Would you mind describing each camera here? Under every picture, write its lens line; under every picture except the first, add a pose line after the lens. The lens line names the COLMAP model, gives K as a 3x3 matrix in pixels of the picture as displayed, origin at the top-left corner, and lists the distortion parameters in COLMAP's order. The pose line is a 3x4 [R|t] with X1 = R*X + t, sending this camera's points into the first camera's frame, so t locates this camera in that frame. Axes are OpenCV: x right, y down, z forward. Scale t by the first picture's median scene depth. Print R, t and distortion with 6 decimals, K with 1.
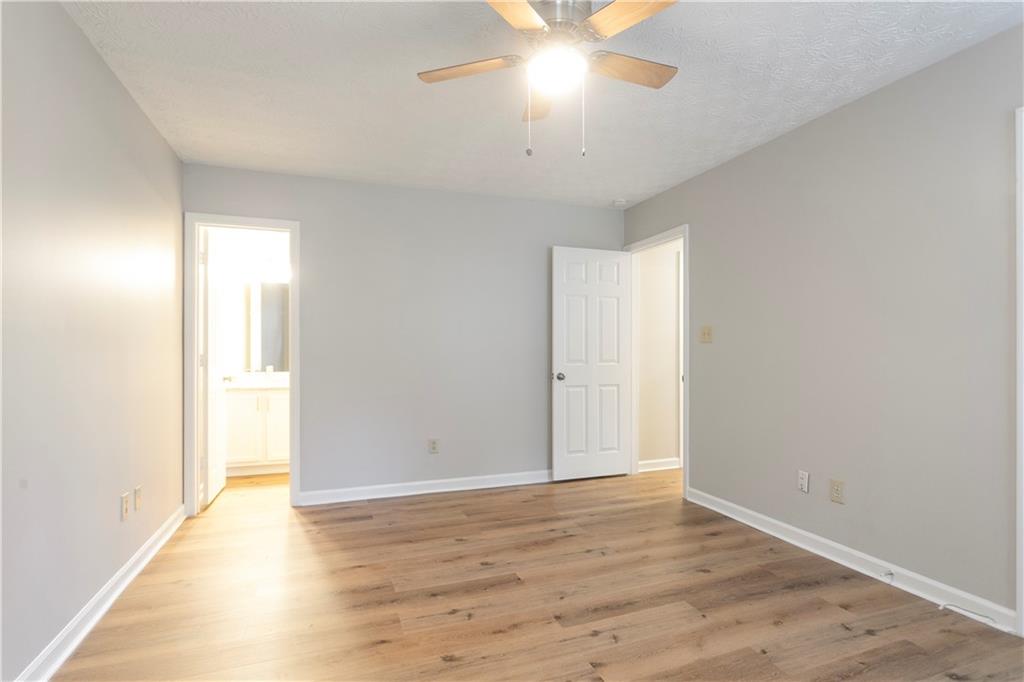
lens RADIAL K [[497.5, 0, 512.0], [0, 497.5, 341.0], [0, 0, 1]] dist [-0.000756, 0.000412]
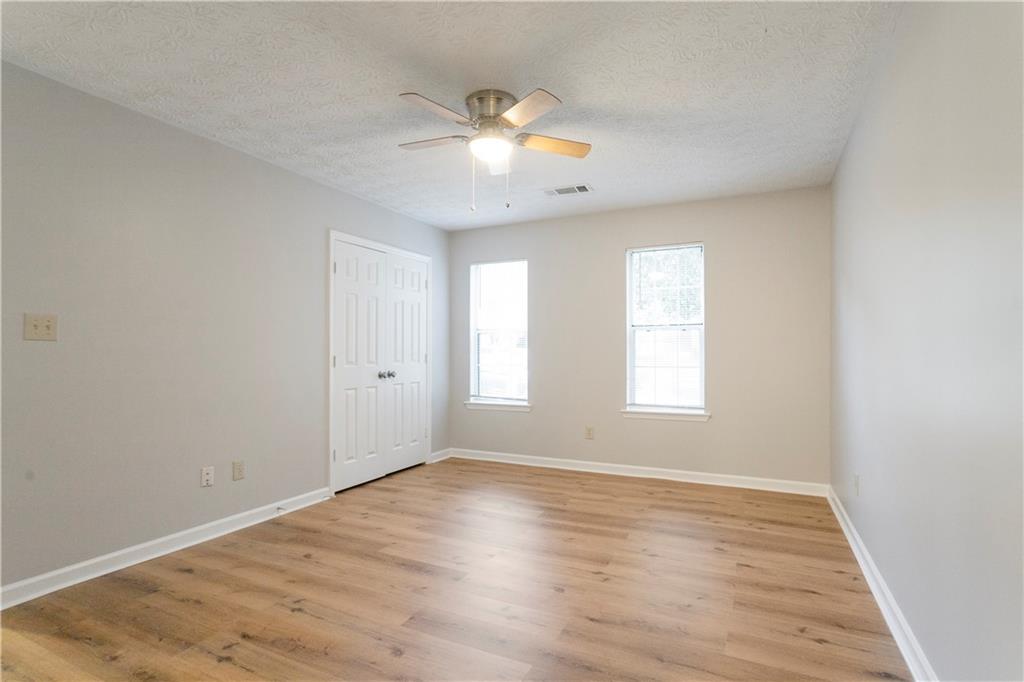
lens RADIAL K [[497.5, 0, 512.0], [0, 497.5, 341.0], [0, 0, 1]] dist [-0.000756, 0.000412]
pose [[-0.685153, 0.024621, 0.727983, -0.684833], [-0.006698, 0.999173, -0.040097, 0.036100], [-0.728368, -0.032348, -0.684422, 1.374791]]
